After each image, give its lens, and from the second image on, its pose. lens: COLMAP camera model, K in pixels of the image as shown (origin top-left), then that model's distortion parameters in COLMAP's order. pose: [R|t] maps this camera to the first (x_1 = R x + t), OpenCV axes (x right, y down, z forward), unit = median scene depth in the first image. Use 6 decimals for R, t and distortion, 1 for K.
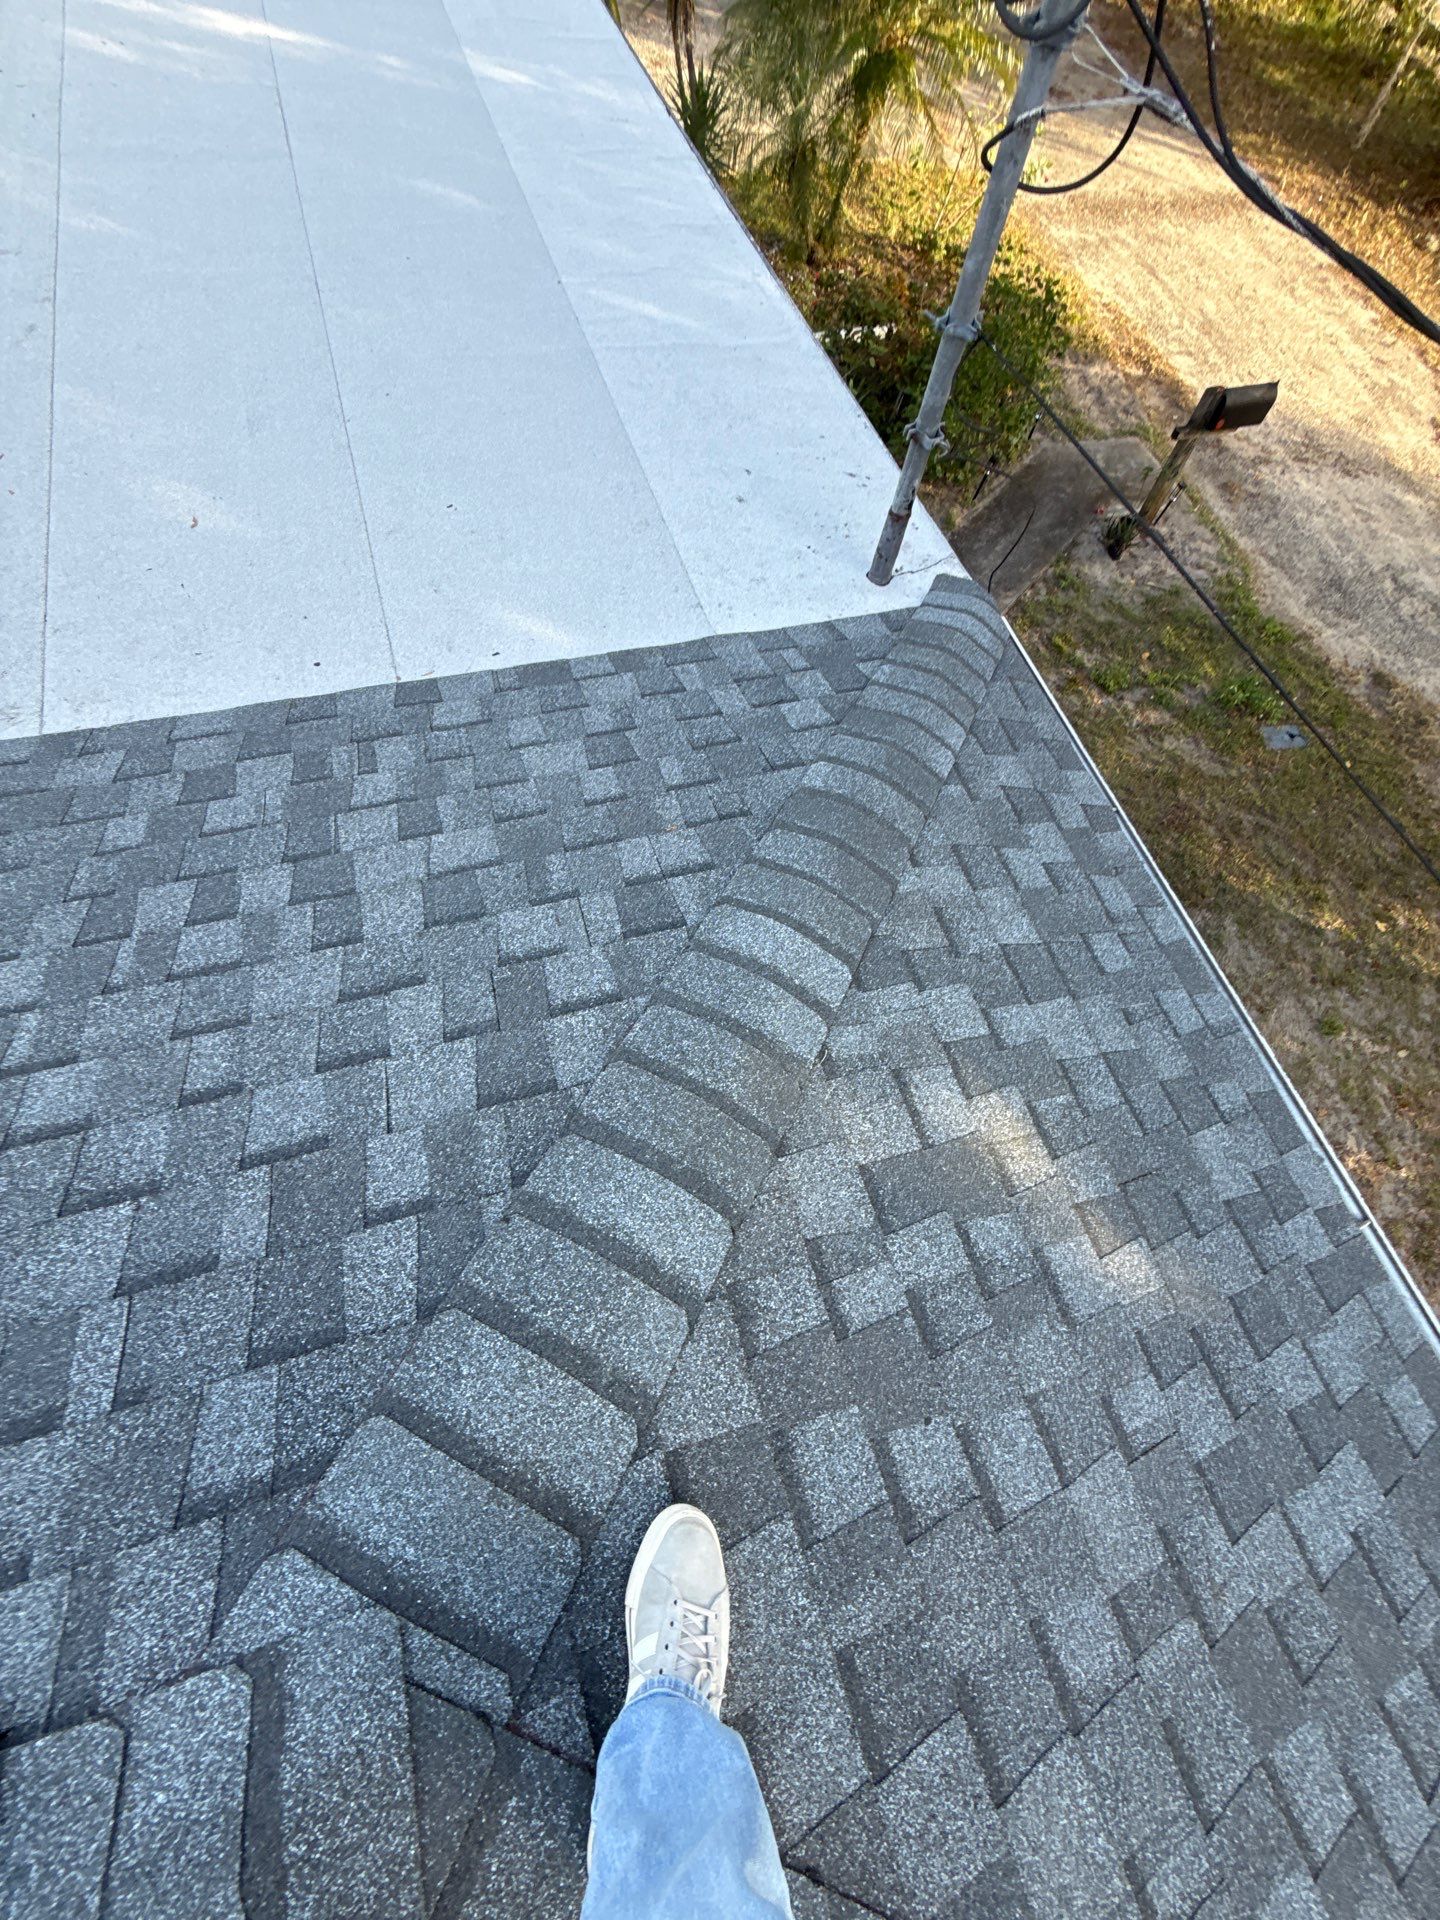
lens RADIAL K [[751.8, 0, 722.4], [0, 751.8, 968.8], [0, 0, 1]] dist [-0.007676, 0.000140]
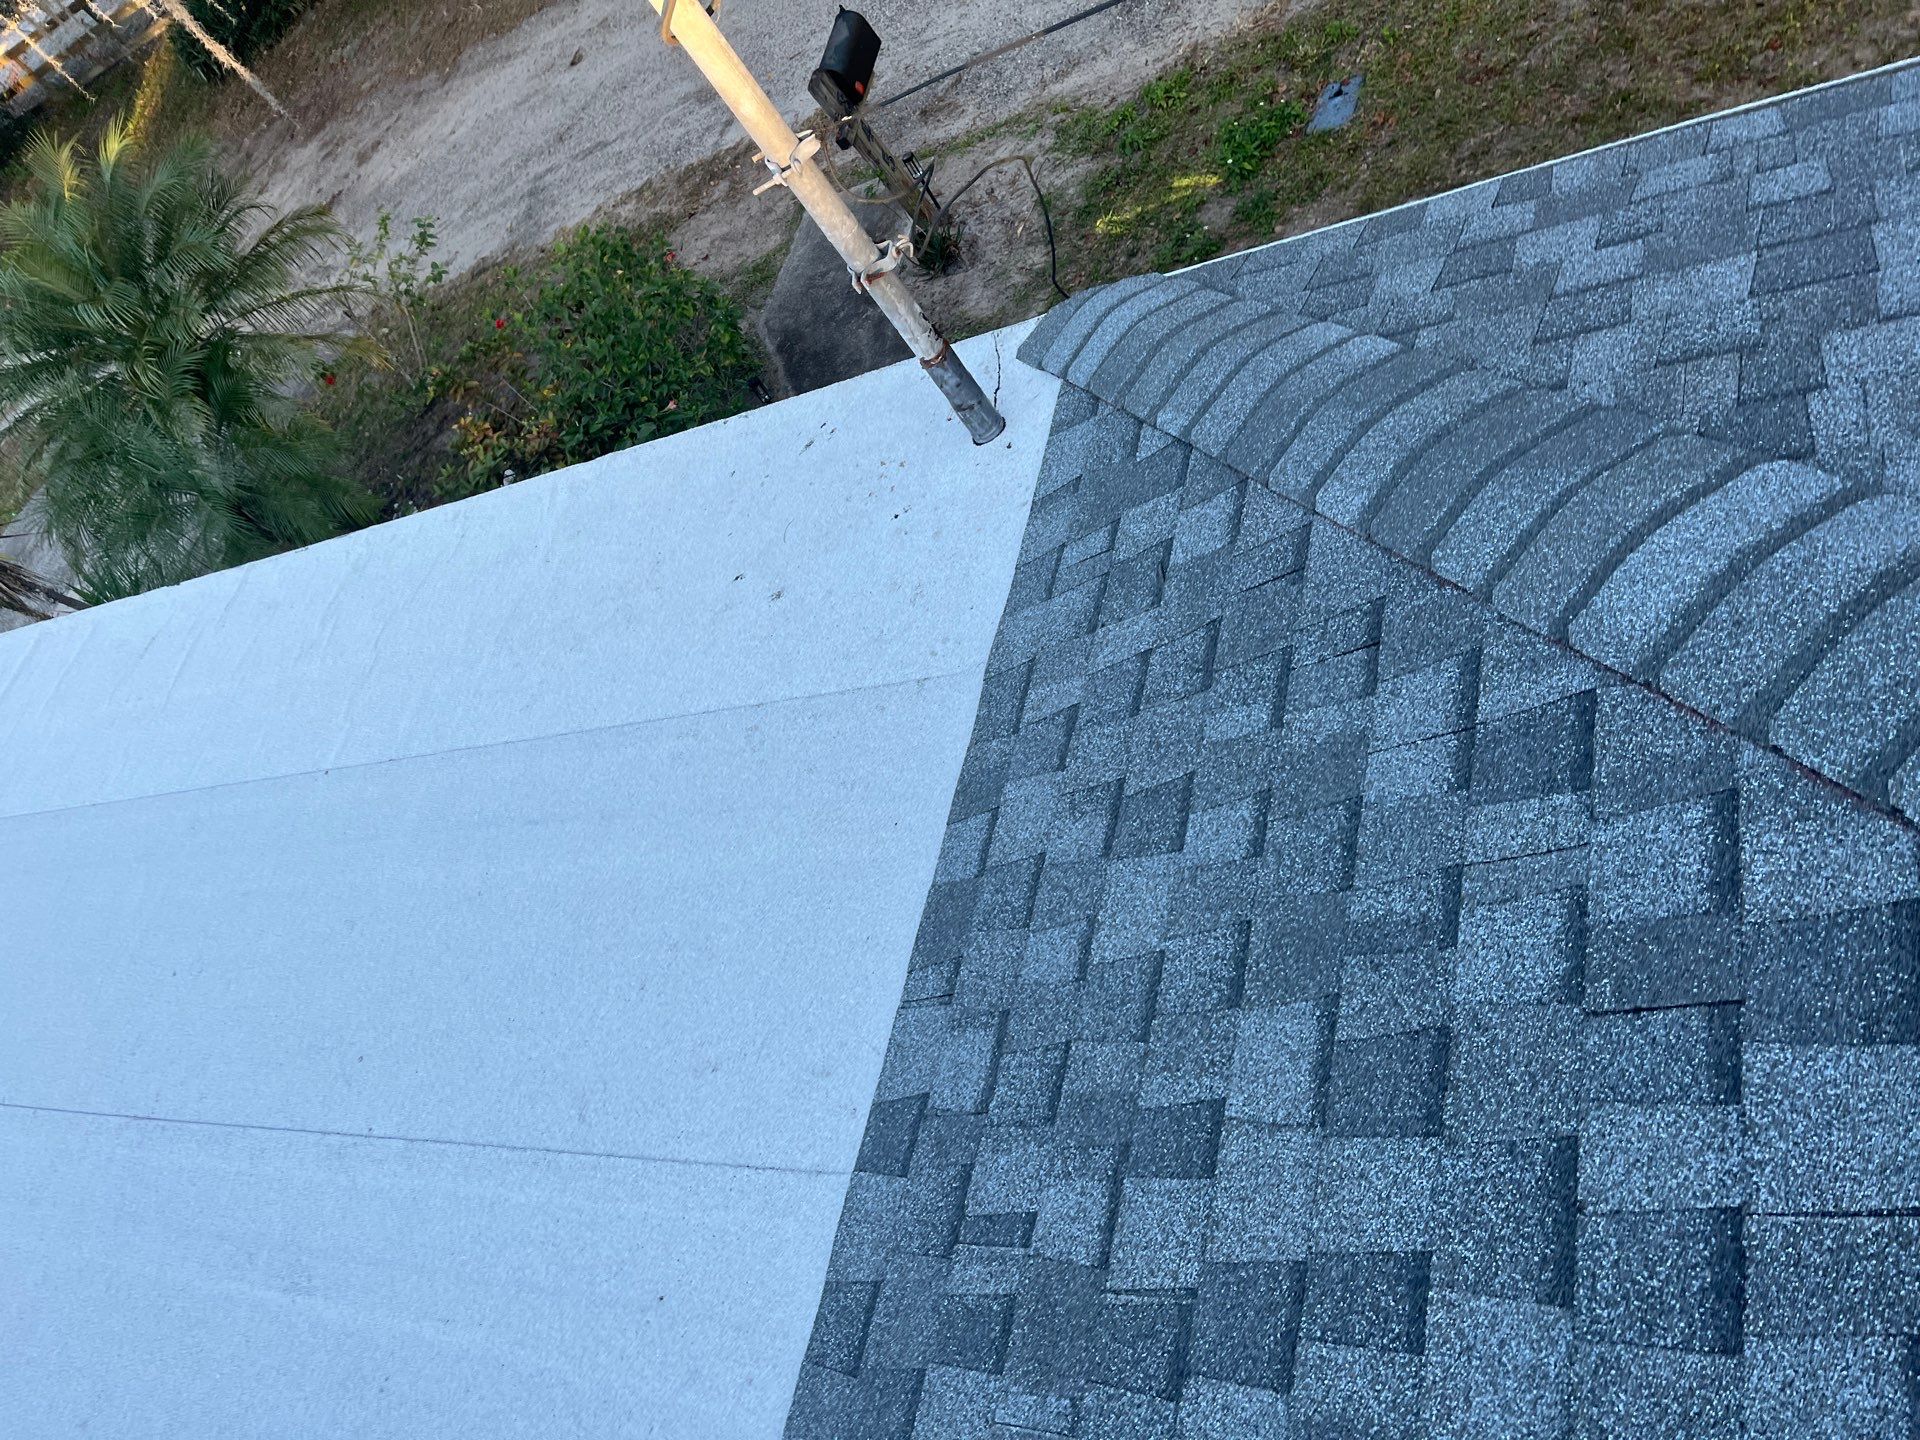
lens RADIAL K [[1436.8, 0, 960.0], [0, 1436.8, 744.8], [0, 0, 1]] dist [0.039108, -0.079766]
pose [[0.410650, -0.888140, 0.206332, -0.352156], [0.886671, 0.336223, -0.317441, -0.086102], [0.212559, 0.313306, 0.925558, -0.051815]]
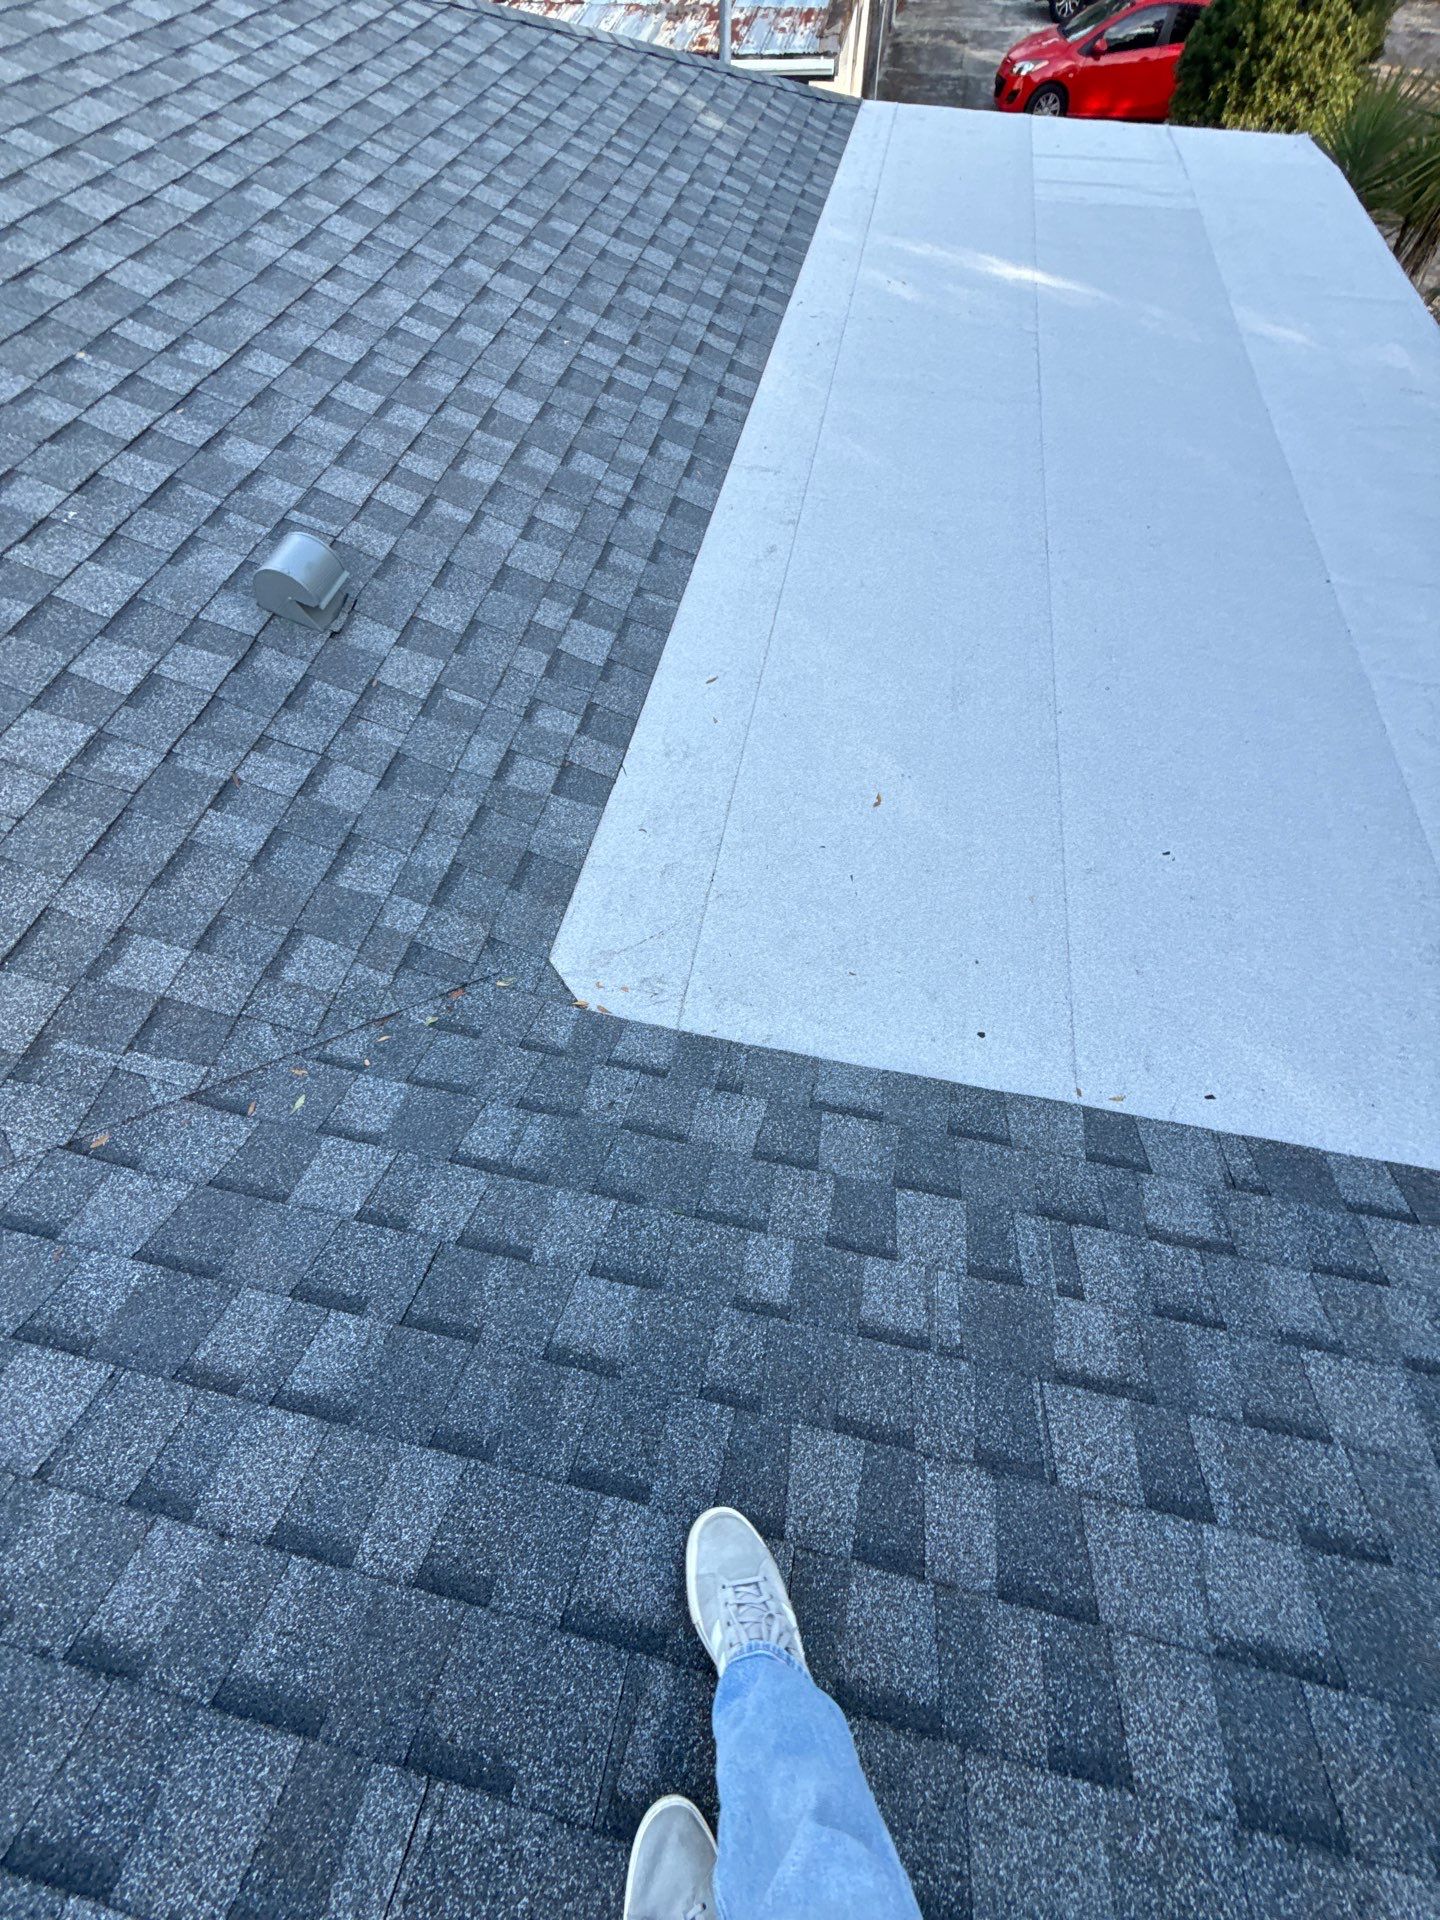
lens RADIAL K [[765.2, 0, 720.0], [0, 765.2, 960.0], [0, 0, 1]] dist [0.000019, 0.000190]
pose [[0.868385, 0.357387, -0.343776, -0.551655], [-0.401154, 0.913819, -0.063325, -0.327705], [0.291518, 0.192897, 0.936914, 0.142526]]
